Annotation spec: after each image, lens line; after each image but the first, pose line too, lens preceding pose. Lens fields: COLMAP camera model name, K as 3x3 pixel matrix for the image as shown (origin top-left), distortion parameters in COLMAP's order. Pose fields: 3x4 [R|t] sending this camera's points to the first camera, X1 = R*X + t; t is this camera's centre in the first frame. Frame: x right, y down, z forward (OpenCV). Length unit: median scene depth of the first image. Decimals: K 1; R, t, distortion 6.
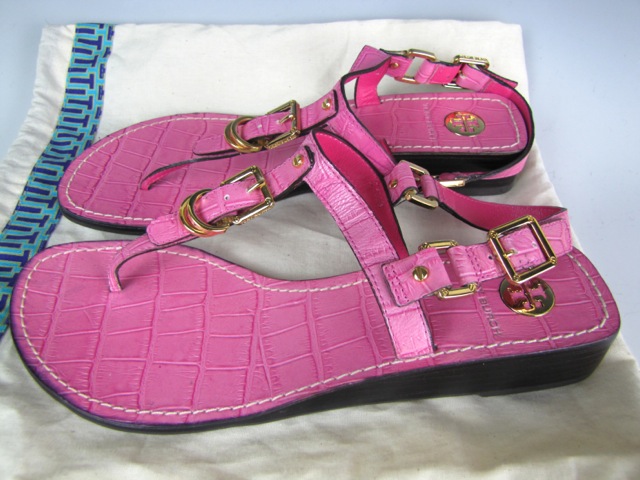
lens RADIAL K [[498.9, 0, 297.1], [0, 498.9, 239.5], [0, 0, 1]] dist [-0.129890, 0.135496]
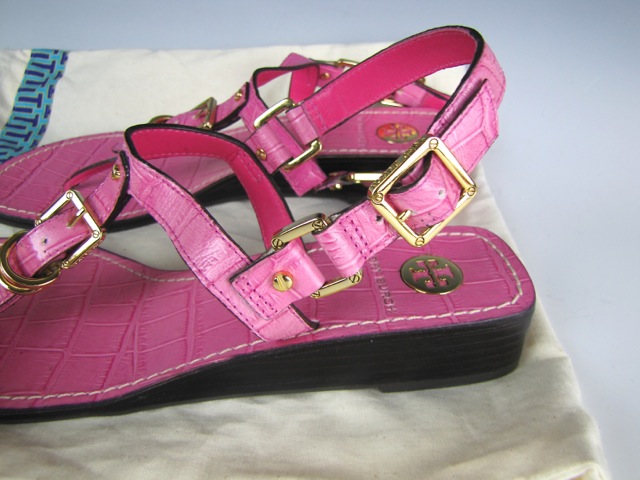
lens RADIAL K [[498.9, 0, 297.1], [0, 498.9, 239.5], [0, 0, 1]] dist [-0.129890, 0.135496]
pose [[0.999380, 0.023090, -0.026562, 0.178507], [-0.027682, 0.981762, -0.188089, 0.161437], [0.021734, 0.188708, 0.981793, 0.082718]]
